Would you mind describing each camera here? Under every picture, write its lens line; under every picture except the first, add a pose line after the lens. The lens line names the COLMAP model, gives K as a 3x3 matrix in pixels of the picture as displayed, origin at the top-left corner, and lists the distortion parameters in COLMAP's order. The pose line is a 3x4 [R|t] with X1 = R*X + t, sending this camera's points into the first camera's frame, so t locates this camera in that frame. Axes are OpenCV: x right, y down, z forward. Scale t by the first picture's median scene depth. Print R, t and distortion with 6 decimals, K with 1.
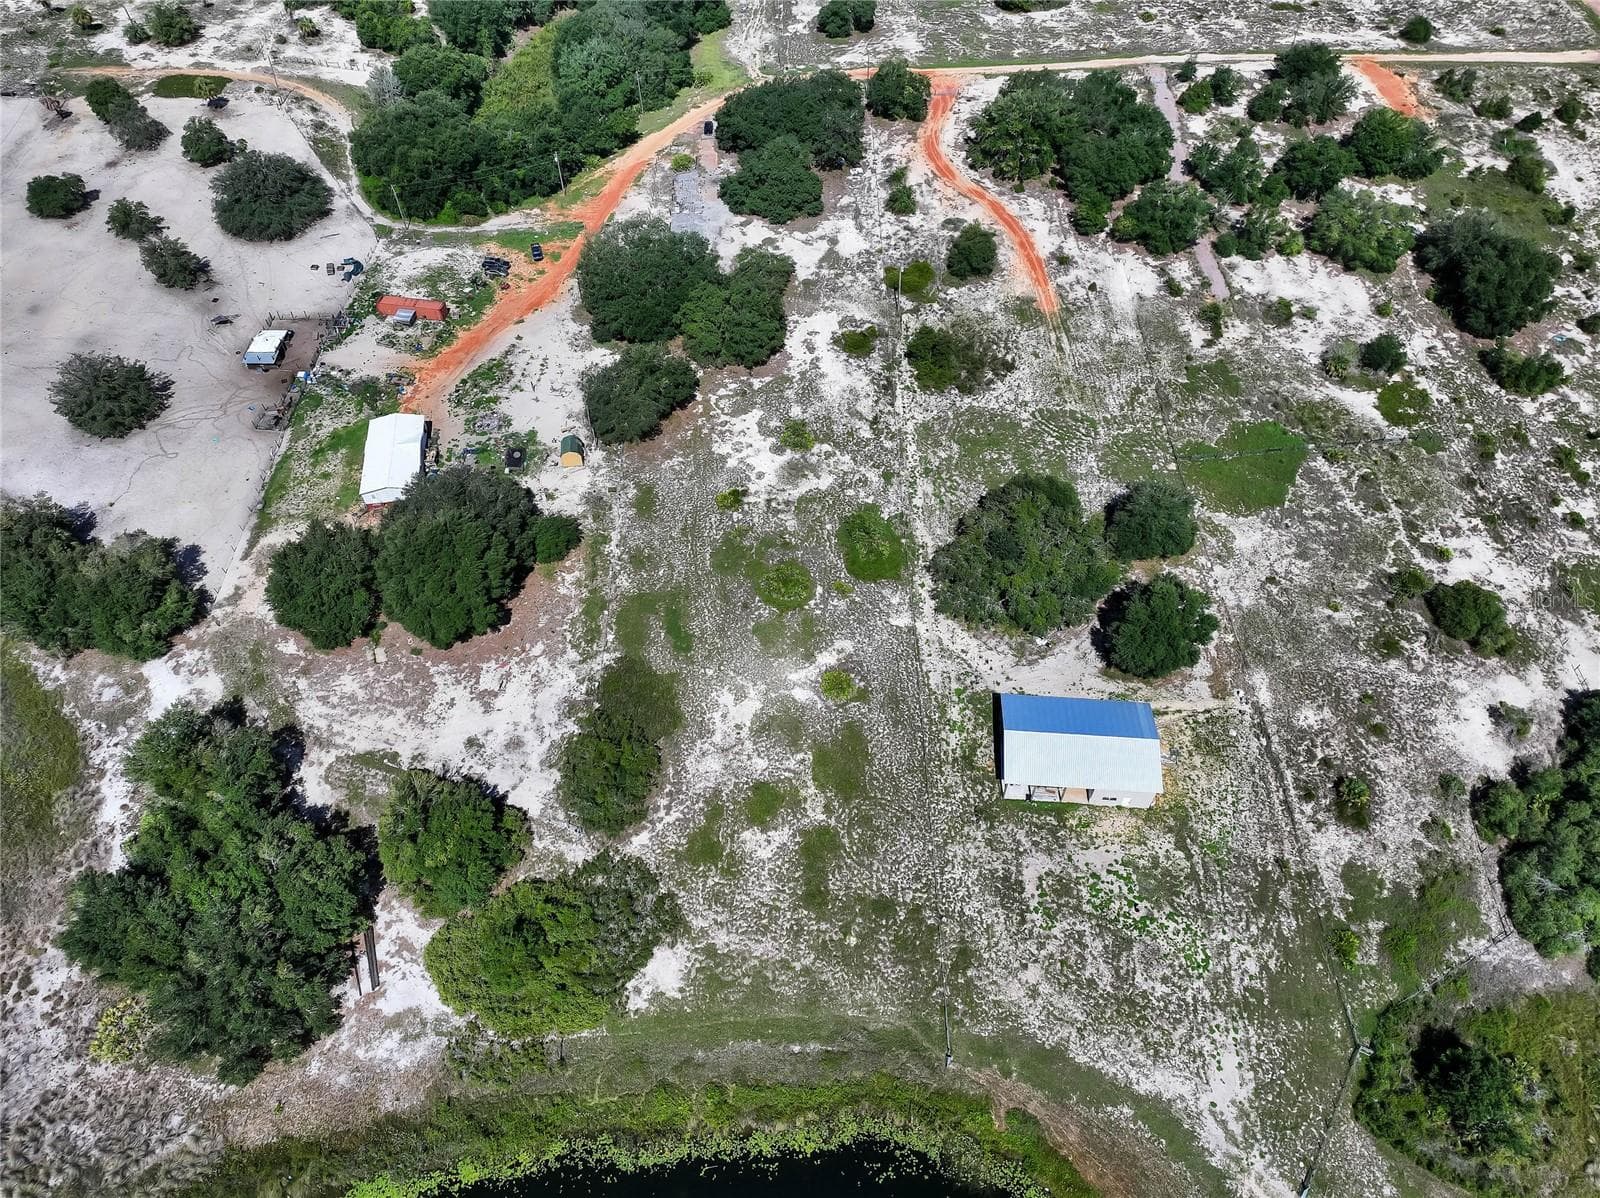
lens RADIAL K [[1121.3, 0, 804.7], [0, 1121.3, 592.3], [0, 0, 1]] dist [0.003738, 0.001628]
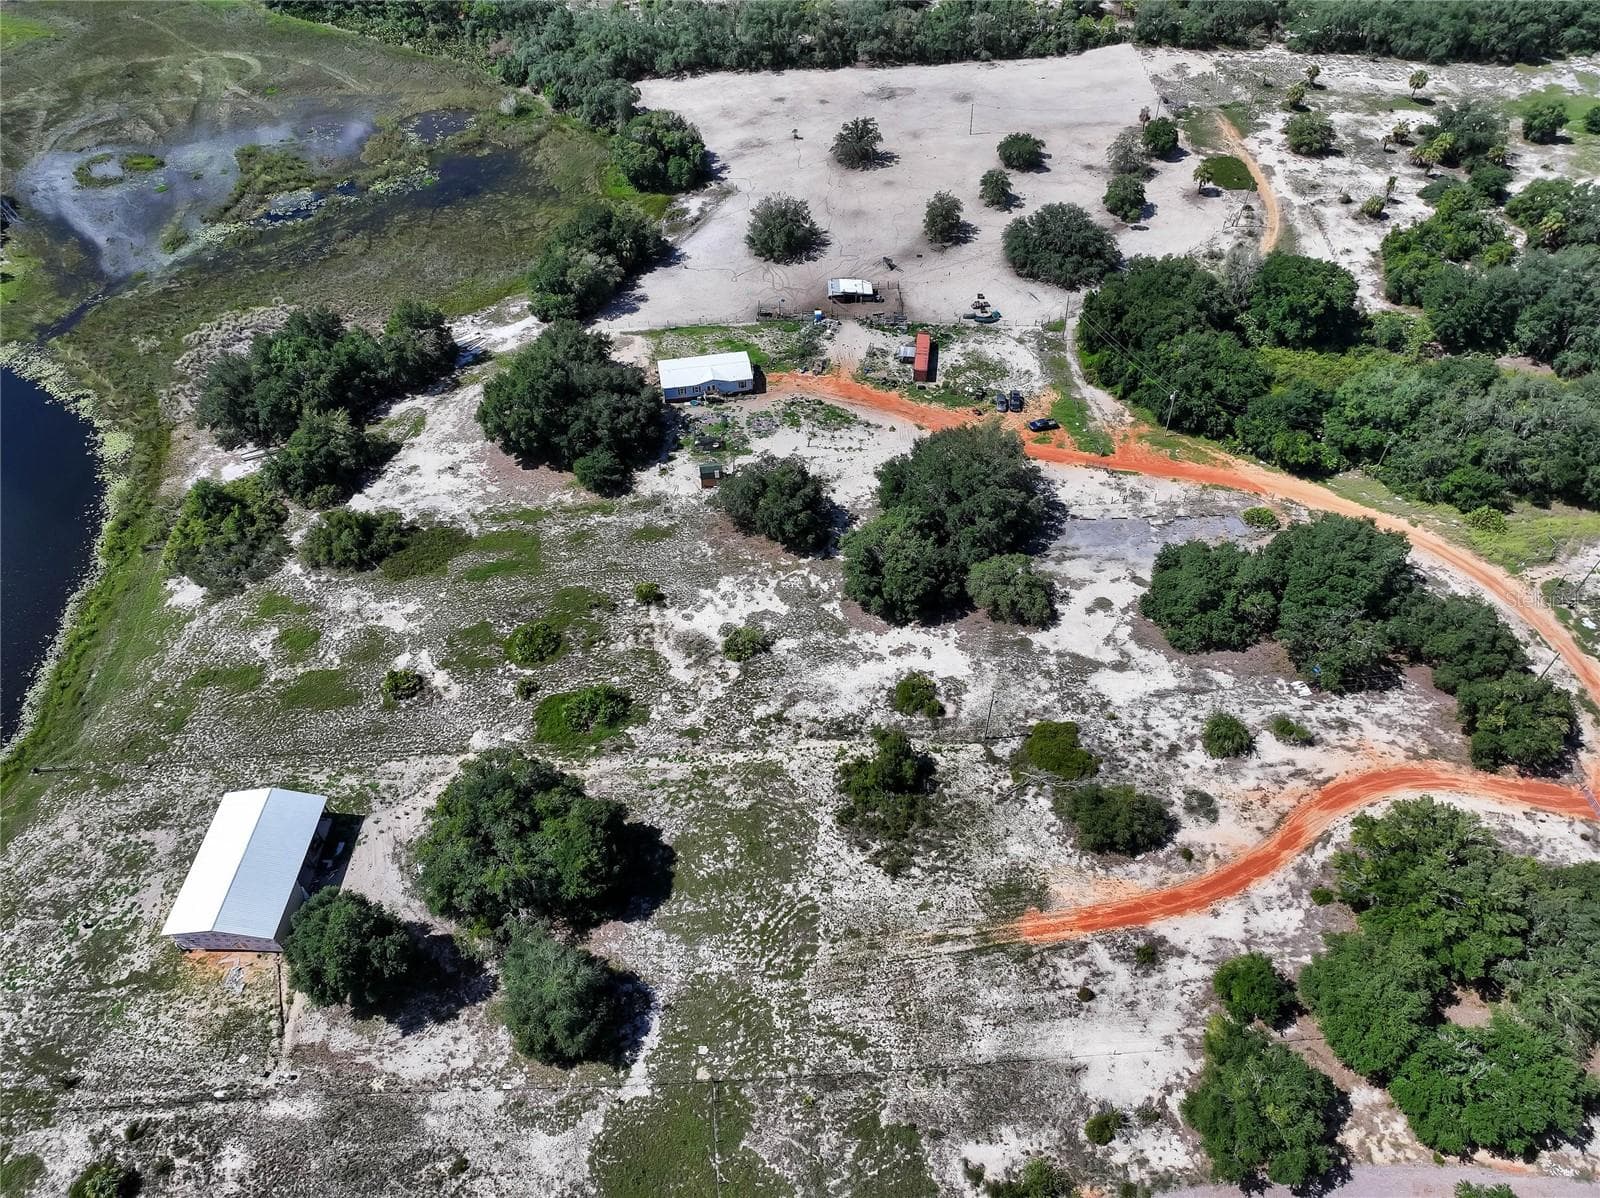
lens RADIAL K [[1123.2, 0, 804.7], [0, 1123.2, 592.3], [0, 0, 1]] dist [-0.004648, 0.021461]
pose [[0.032131, 0.733452, -0.678982, 0.674992], [-0.772934, 0.448931, 0.448368, -0.700670], [0.633673, 0.510401, 0.581334, 0.563771]]
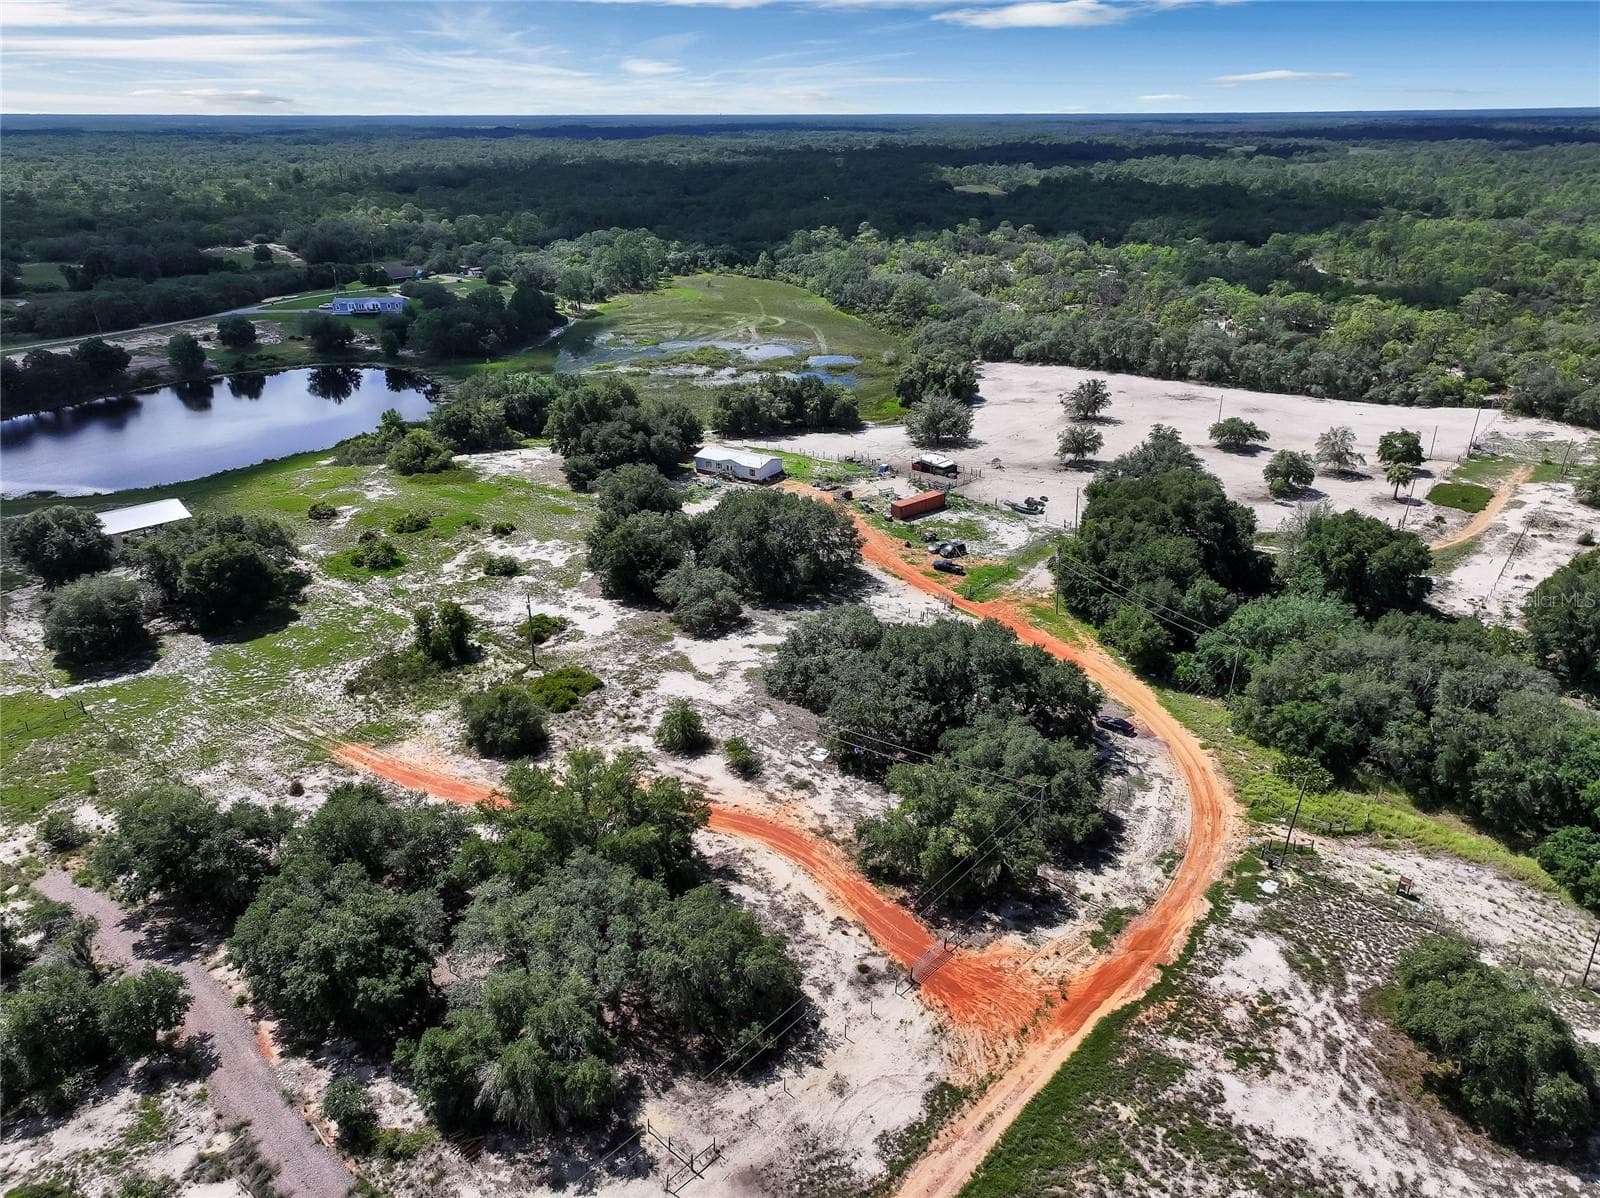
lens RADIAL K [[1123.2, 0, 804.7], [0, 1123.2, 592.3], [0, 0, 1]] dist [-0.004648, 0.021461]
pose [[-0.656730, 0.296864, -0.693236, 0.608653], [-0.584636, 0.380233, 0.716676, -1.180629], [0.476347, 0.875953, -0.076153, 1.429804]]
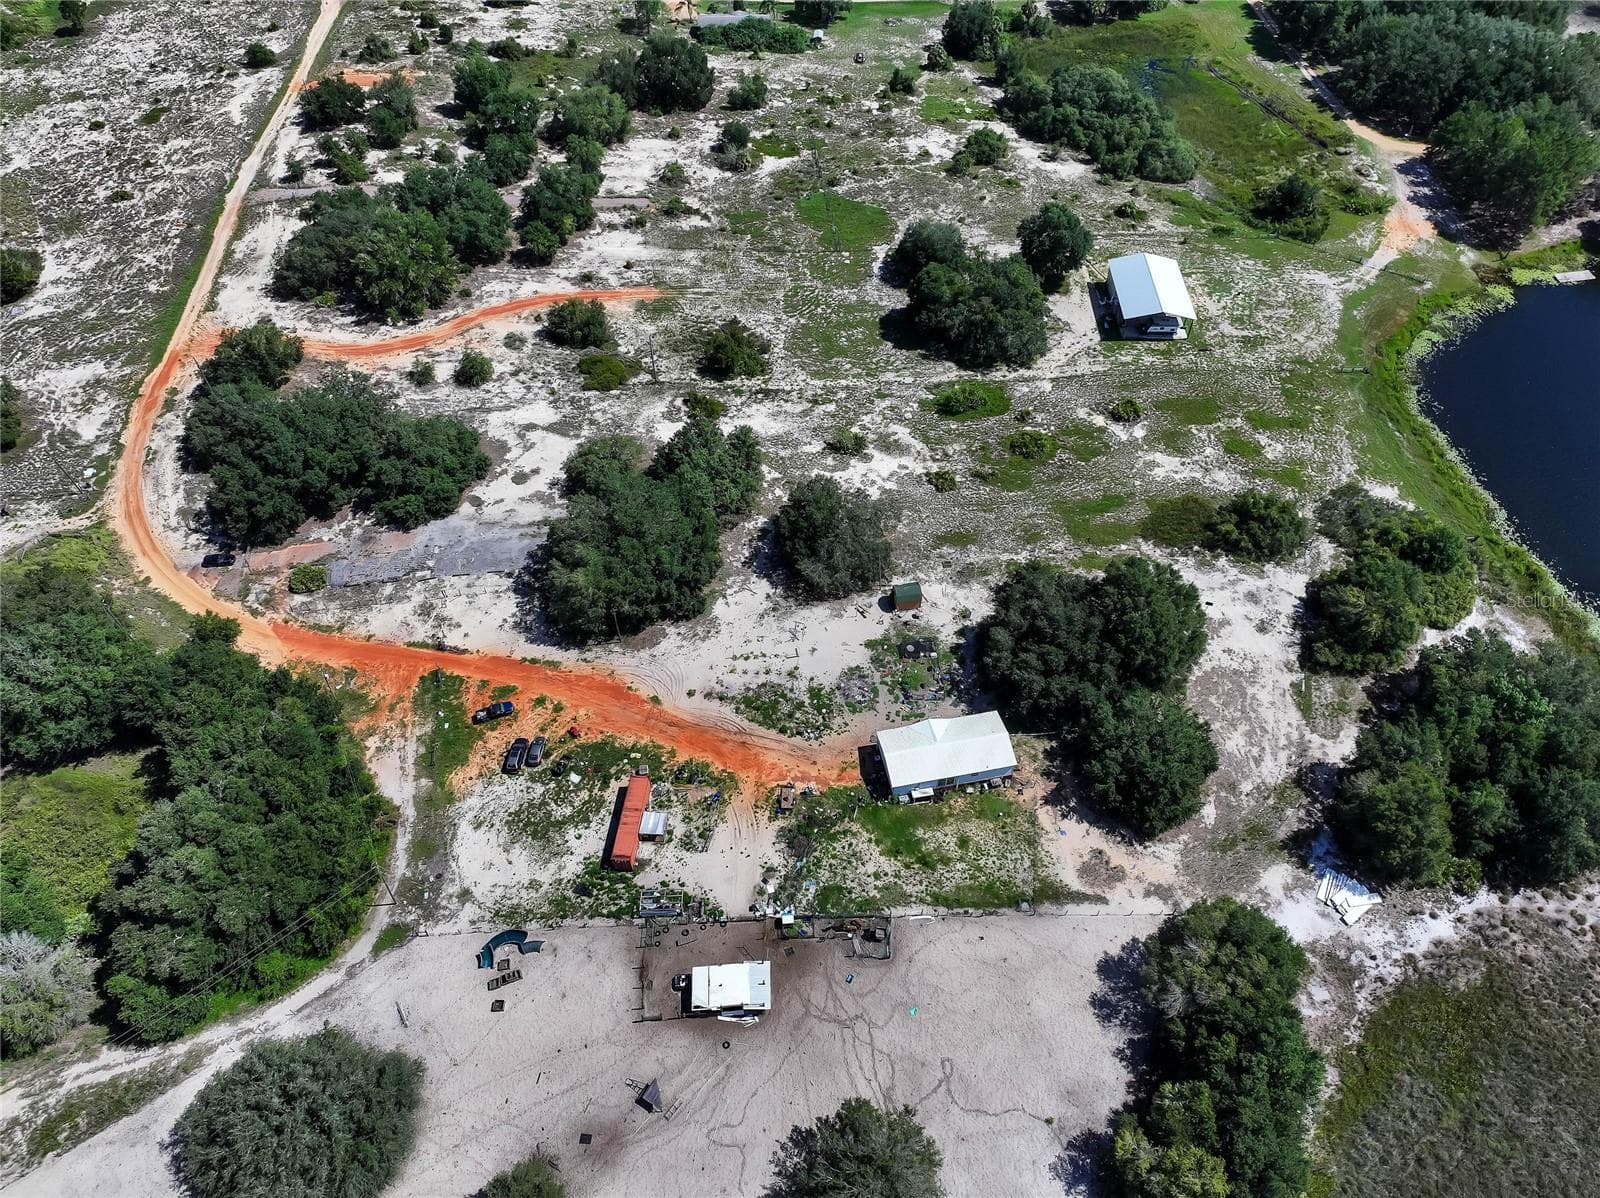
lens RADIAL K [[1123.2, 0, 804.7], [0, 1123.2, 592.3], [0, 0, 1]] dist [-0.004648, 0.021461]
pose [[-0.056474, -0.757254, 0.650674, -0.913095], [0.775419, 0.377262, 0.506358, -0.750865], [-0.628916, 0.533141, 0.565884, 0.596484]]
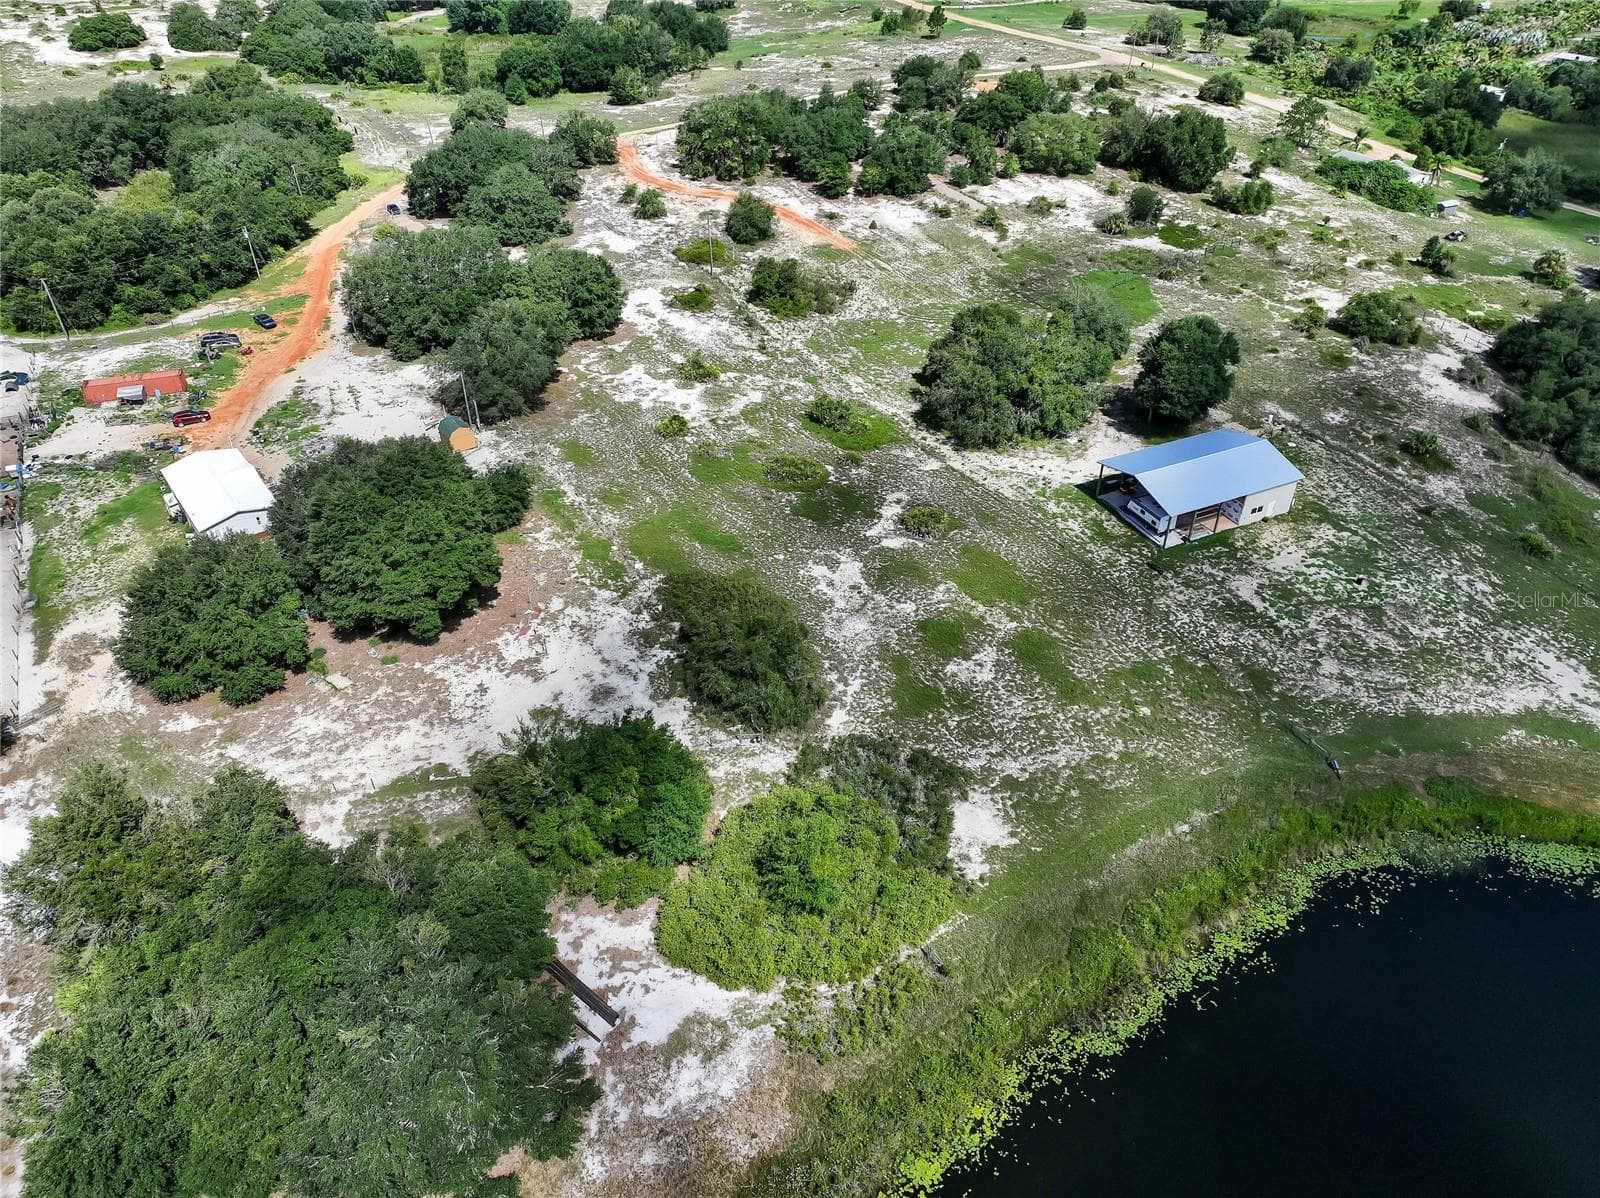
lens RADIAL K [[1123.2, 0, 804.7], [0, 1123.2, 592.3], [0, 0, 1]] dist [-0.004648, 0.021461]
pose [[0.871071, -0.292671, 0.394435, -0.384351], [0.383107, 0.907405, -0.172759, 0.234214], [-0.307351, 0.301596, 0.902538, 0.275327]]
